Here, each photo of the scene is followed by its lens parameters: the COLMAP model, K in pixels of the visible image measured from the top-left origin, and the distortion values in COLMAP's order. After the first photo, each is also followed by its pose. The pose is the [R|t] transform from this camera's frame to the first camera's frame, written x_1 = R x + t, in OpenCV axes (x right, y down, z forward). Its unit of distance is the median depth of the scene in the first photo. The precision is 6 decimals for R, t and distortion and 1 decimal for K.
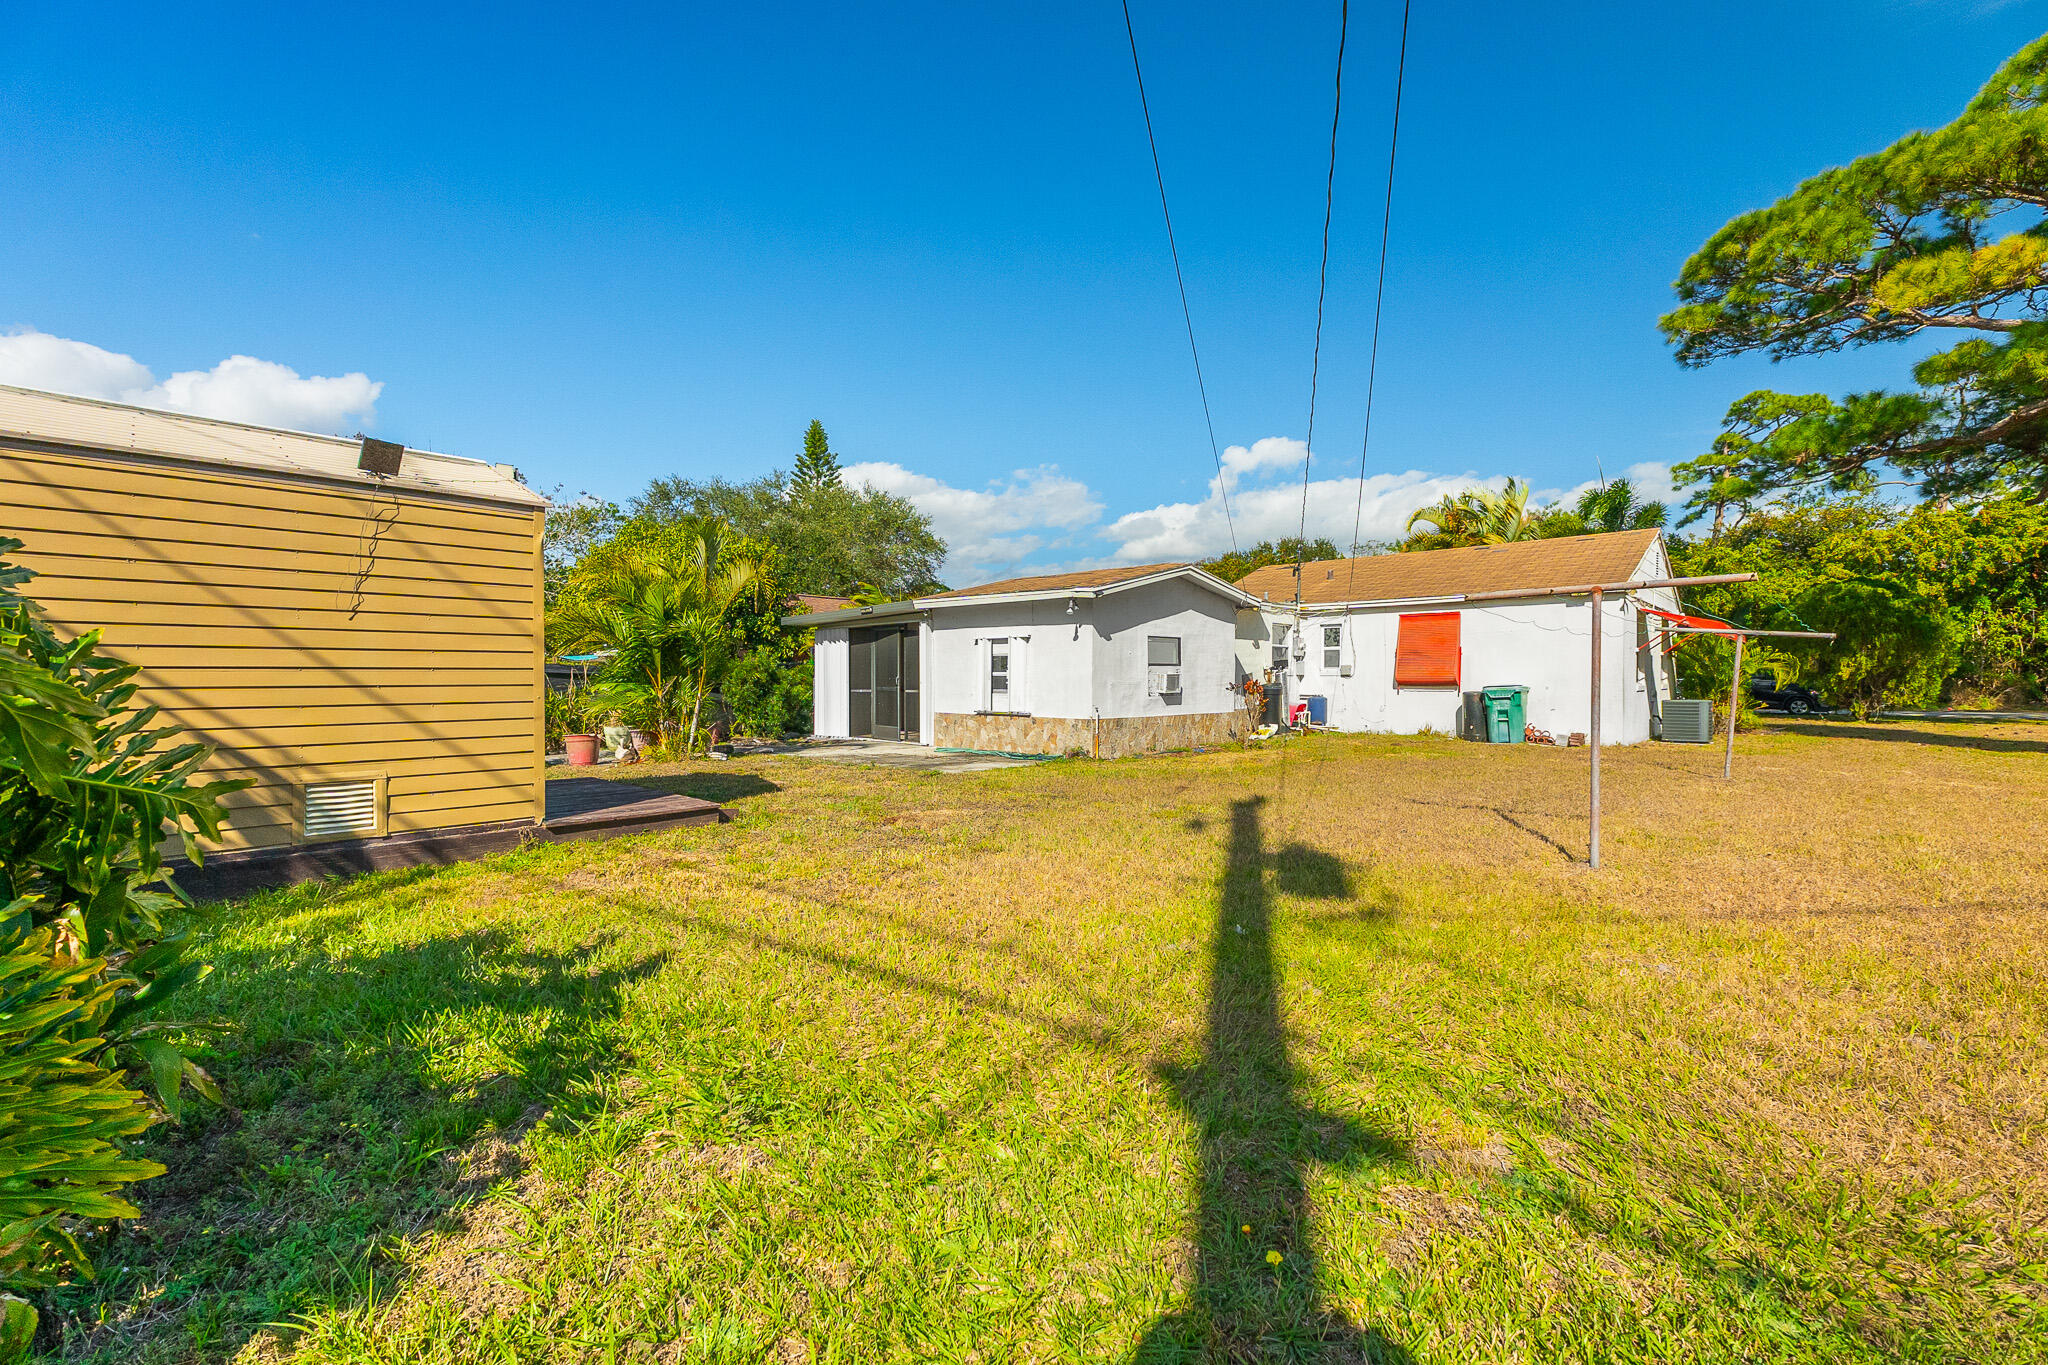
lens RADIAL K [[860.7, 0, 1025.7], [0, 860.7, 690.2], [0, 0, 1]] dist [0.006699, -0.000051]
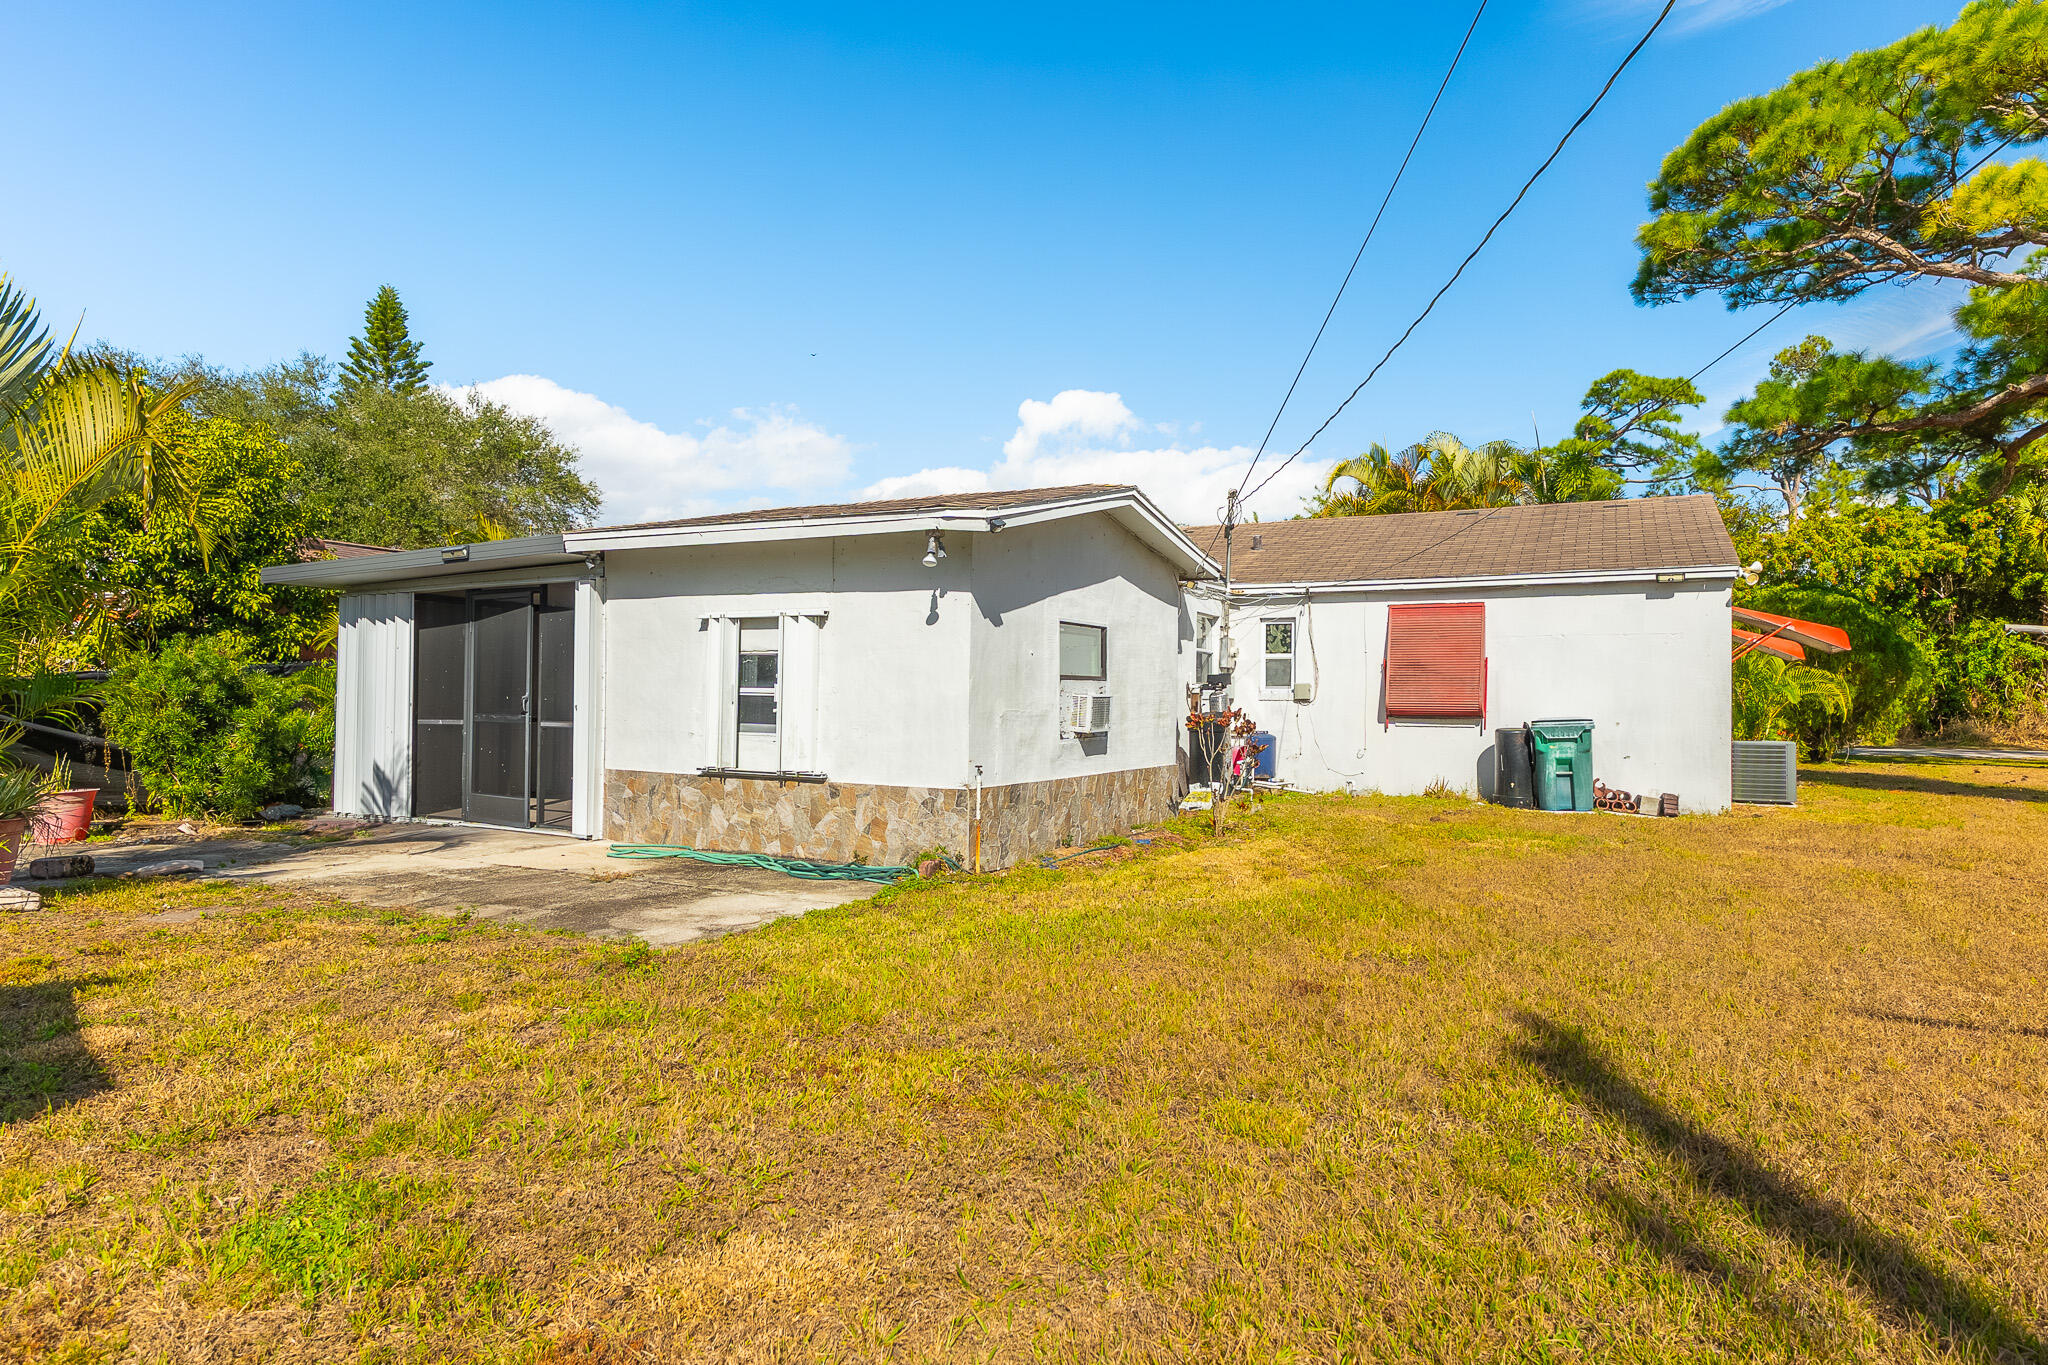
lens RADIAL K [[1119.1, 0, 1024.5], [0, 1119.1, 670.4], [0, 0, 1]] dist [0.001221, 0.000211]
pose [[0.960998, 0.017398, 0.276006, -0.047642], [-0.006839, 0.999209, -0.039173, -0.005876], [-0.276469, 0.035757, 0.960357, 0.290670]]
